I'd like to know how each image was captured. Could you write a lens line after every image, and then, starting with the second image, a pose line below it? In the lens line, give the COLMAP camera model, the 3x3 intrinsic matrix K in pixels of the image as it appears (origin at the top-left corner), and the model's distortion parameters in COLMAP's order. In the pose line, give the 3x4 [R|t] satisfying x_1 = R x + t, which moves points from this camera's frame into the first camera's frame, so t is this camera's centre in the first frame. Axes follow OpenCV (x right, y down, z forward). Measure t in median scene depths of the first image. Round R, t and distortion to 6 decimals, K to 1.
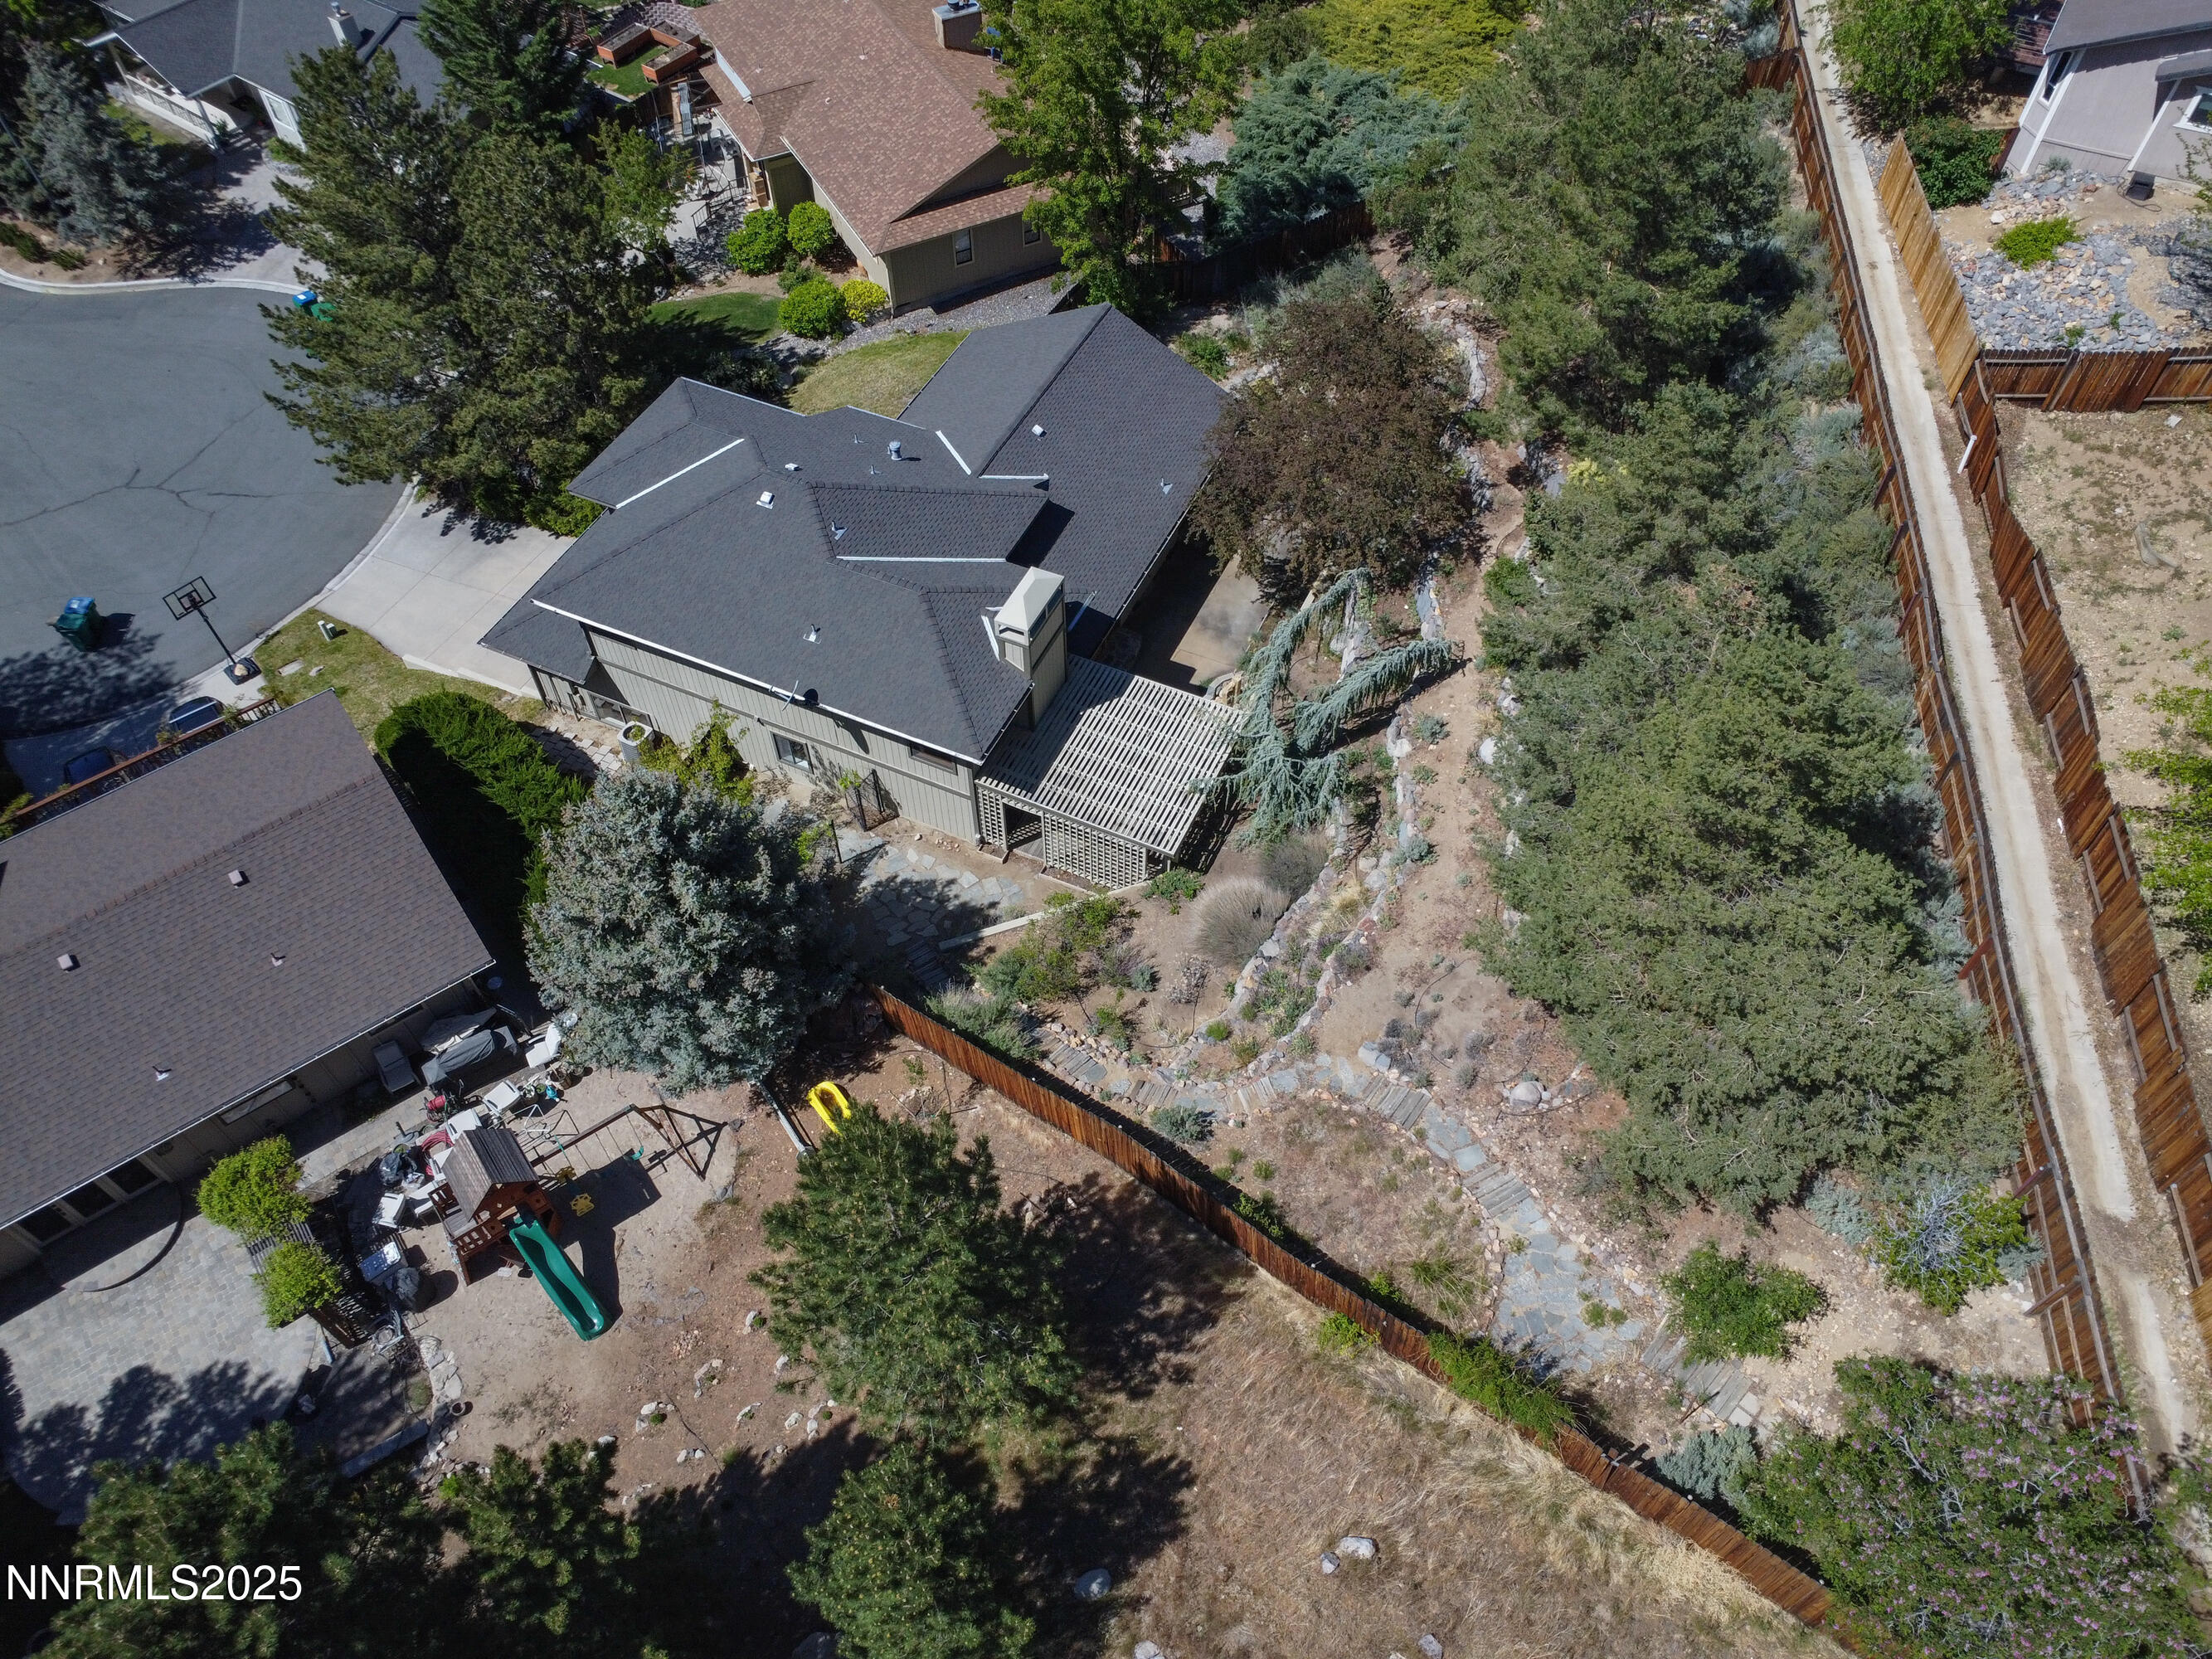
lens RADIAL K [[1670.9, 0, 1106.0], [0, 1670.9, 829.5], [0, 0, 1]] dist [-0.045660, 0.001978]
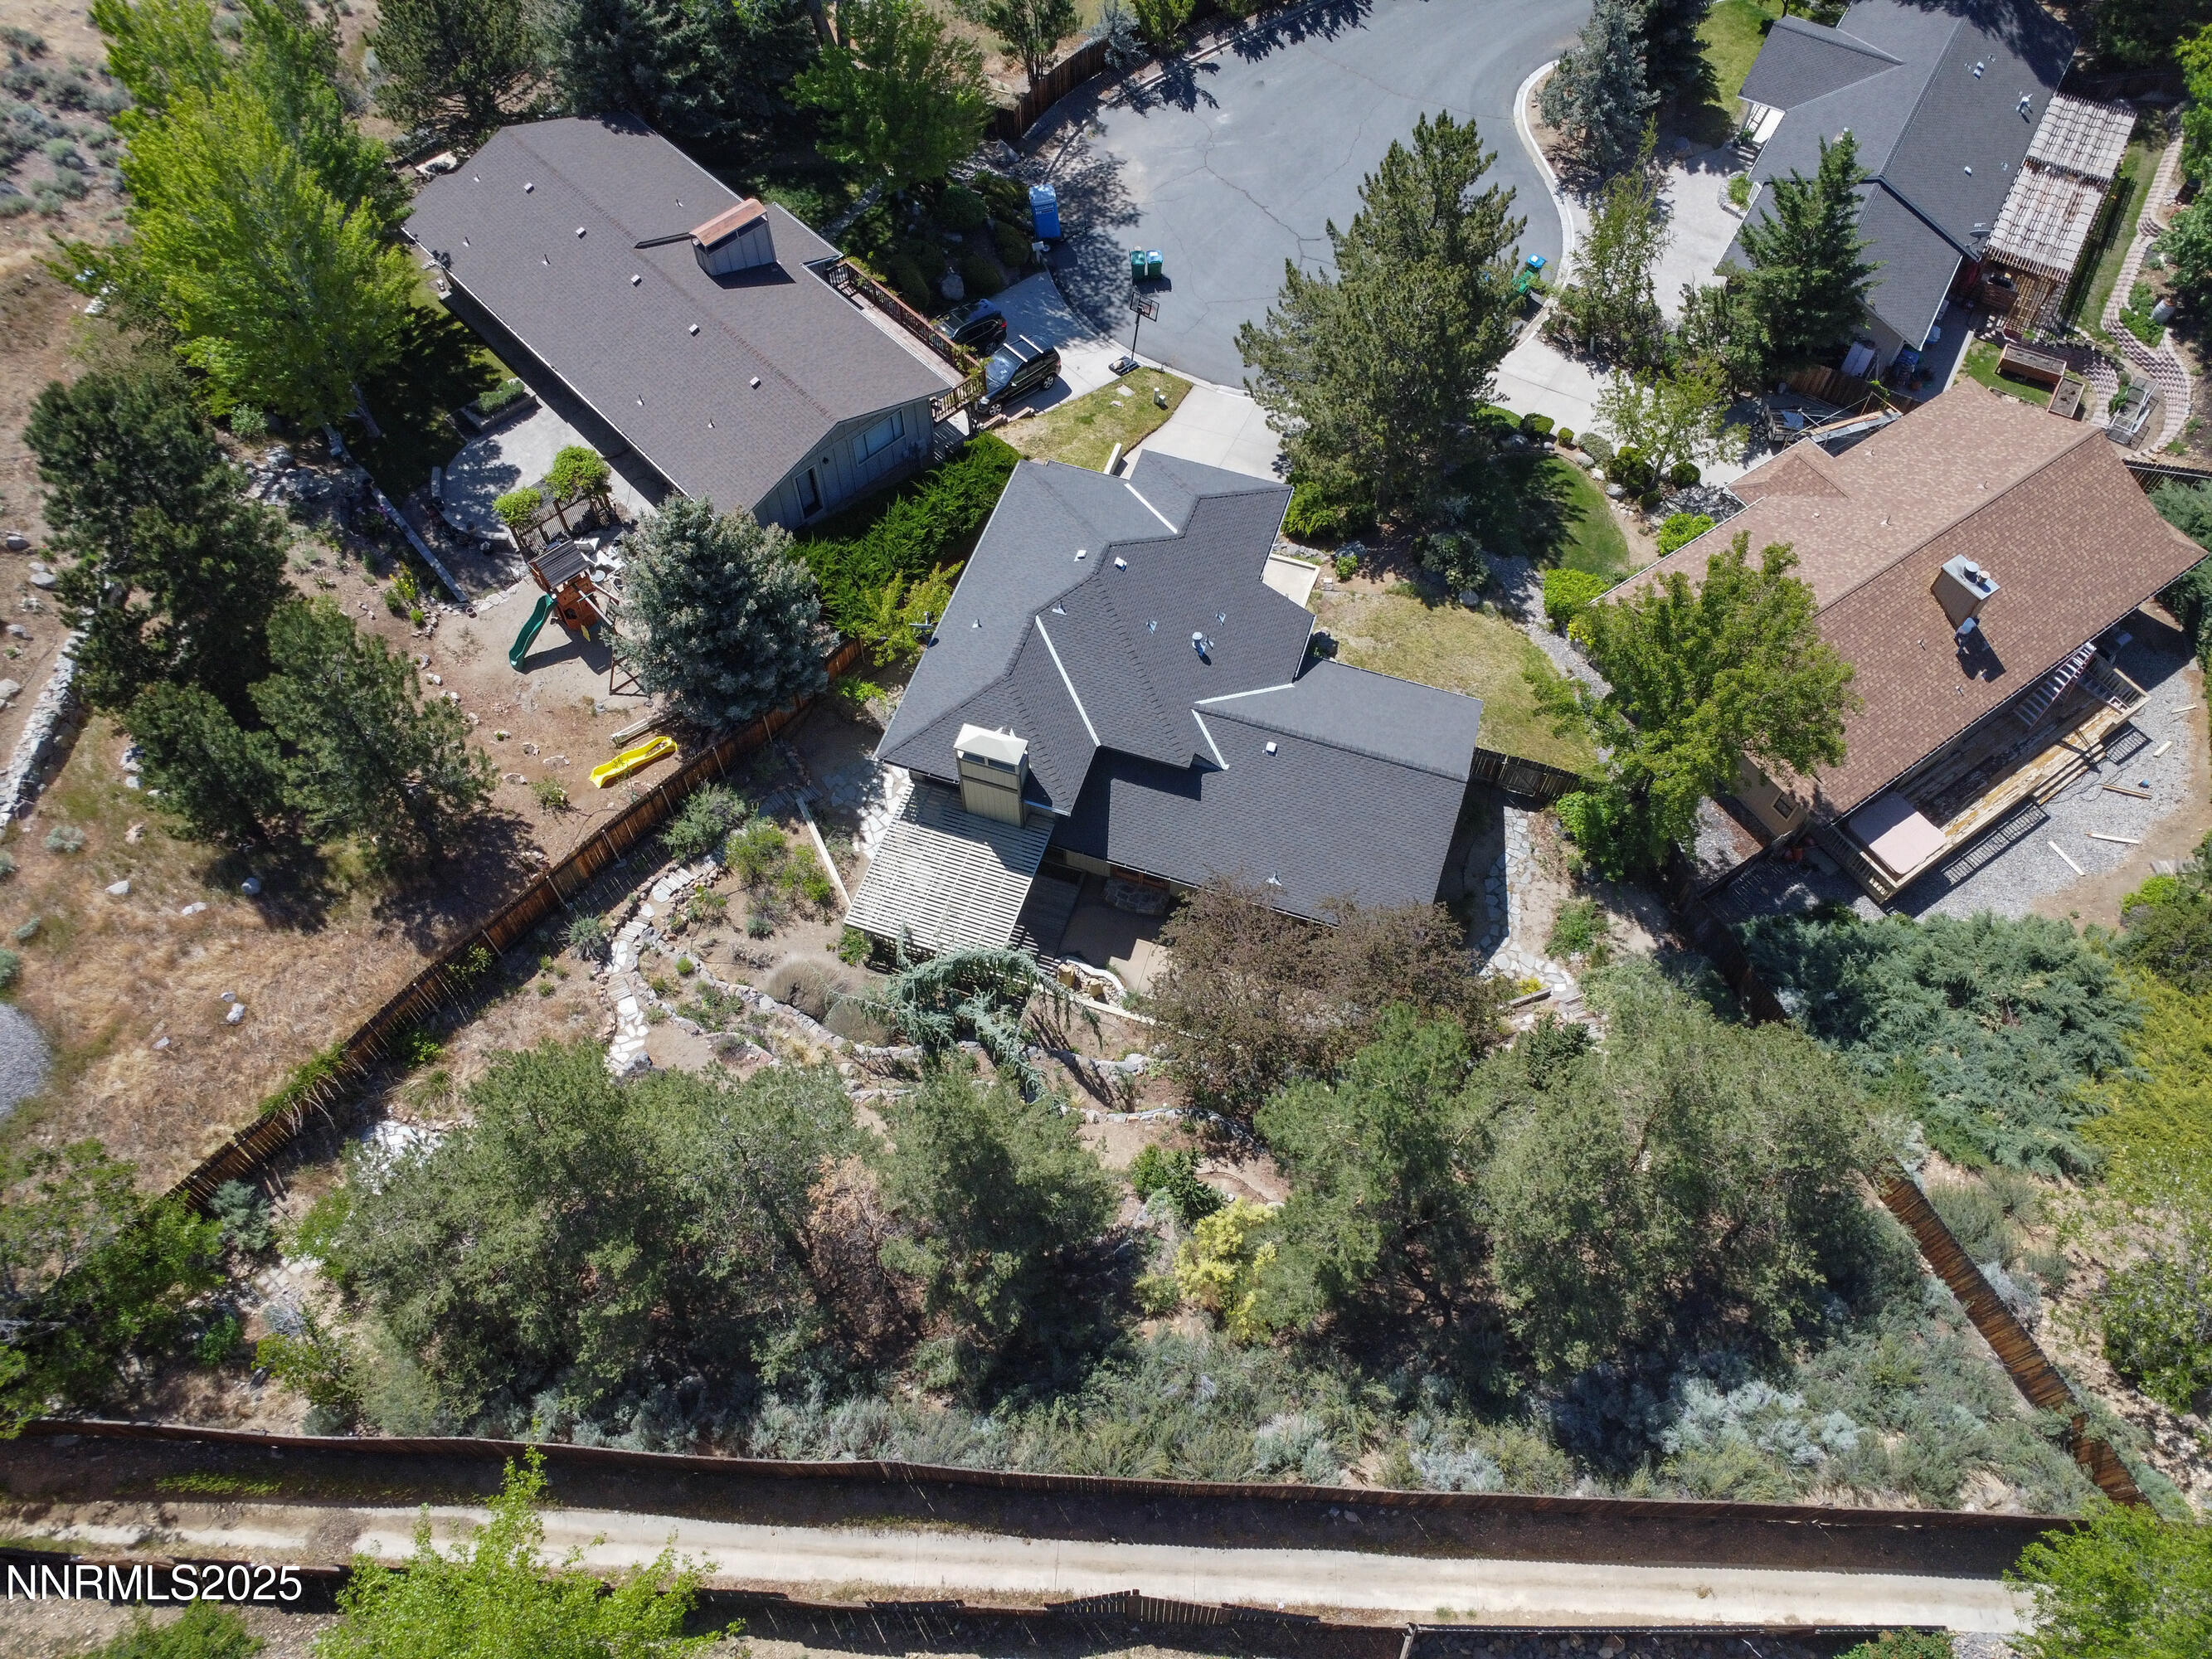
lens RADIAL K [[1670.9, 0, 1106.0], [0, 1670.9, 829.5], [0, 0, 1]] dist [-0.045660, 0.001978]
pose [[0.102538, 0.847986, -0.520006, 0.641745], [-0.772129, 0.397431, 0.495847, -0.773096], [0.627138, 0.350668, 0.695507, 0.219804]]
